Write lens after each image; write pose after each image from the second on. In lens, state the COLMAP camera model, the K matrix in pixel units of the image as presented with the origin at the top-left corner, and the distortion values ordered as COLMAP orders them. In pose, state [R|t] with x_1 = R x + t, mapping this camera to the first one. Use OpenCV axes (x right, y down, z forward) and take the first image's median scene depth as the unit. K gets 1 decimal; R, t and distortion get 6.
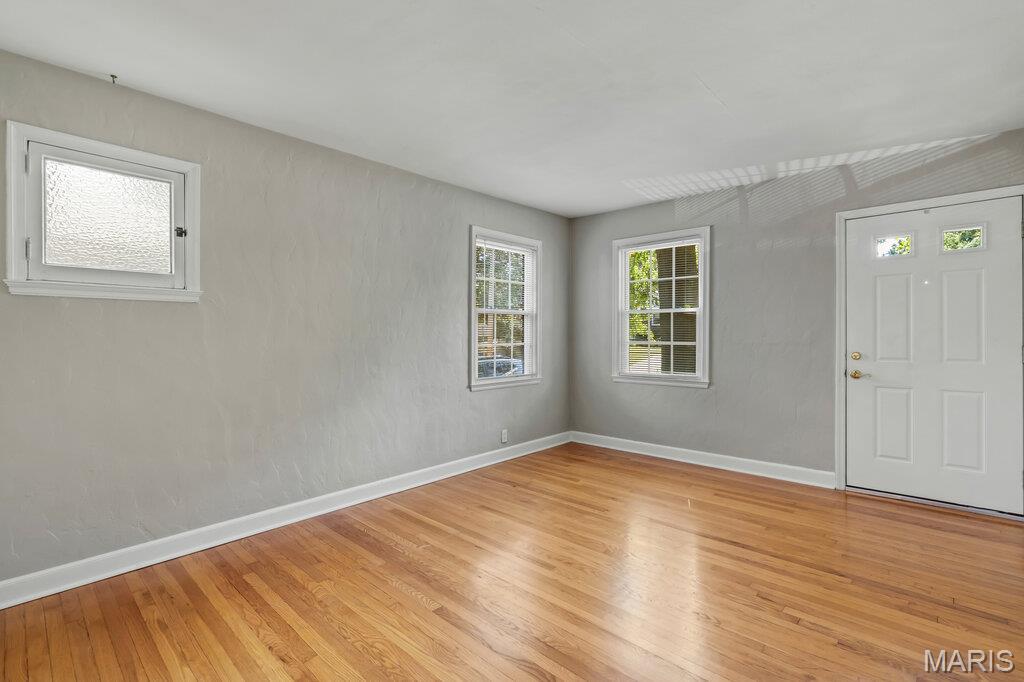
lens RADIAL K [[450.9, 0, 514.8], [0, 450.9, 325.3], [0, 0, 1]] dist [-0.001434, -0.000090]
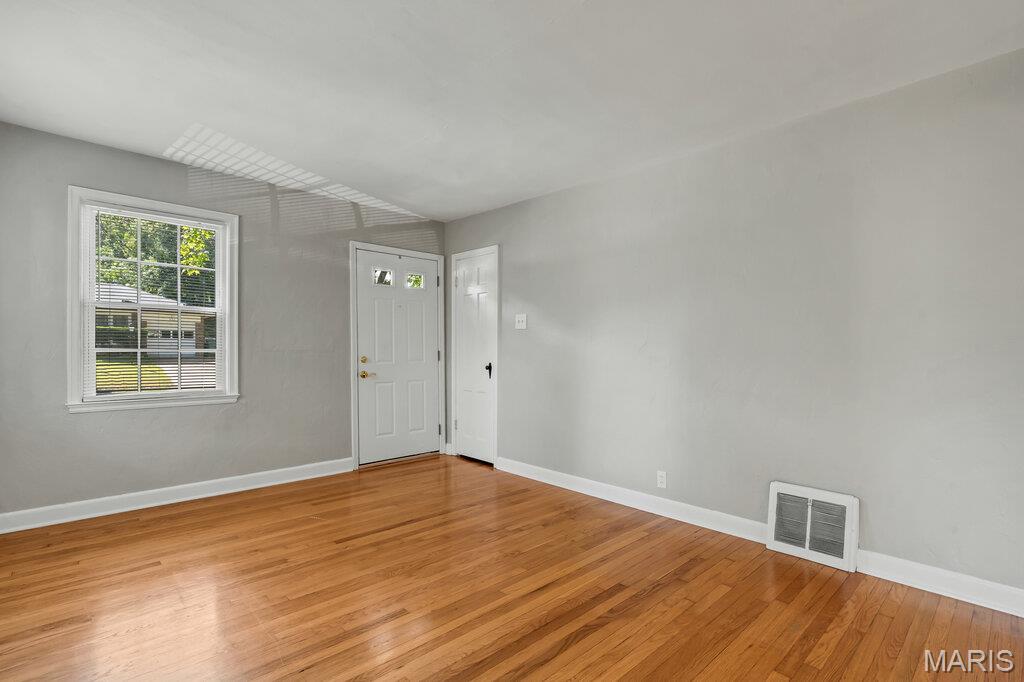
lens RADIAL K [[463.6, 0, 516.6], [0, 463.6, 341.0], [0, 0, 1]] dist [-0.004439, -0.000512]
pose [[0.101897, 0.019795, 0.994598, -0.463406], [-0.029830, 0.999413, -0.016835, 0.024030], [-0.994348, -0.027953, 0.102428, 0.430310]]
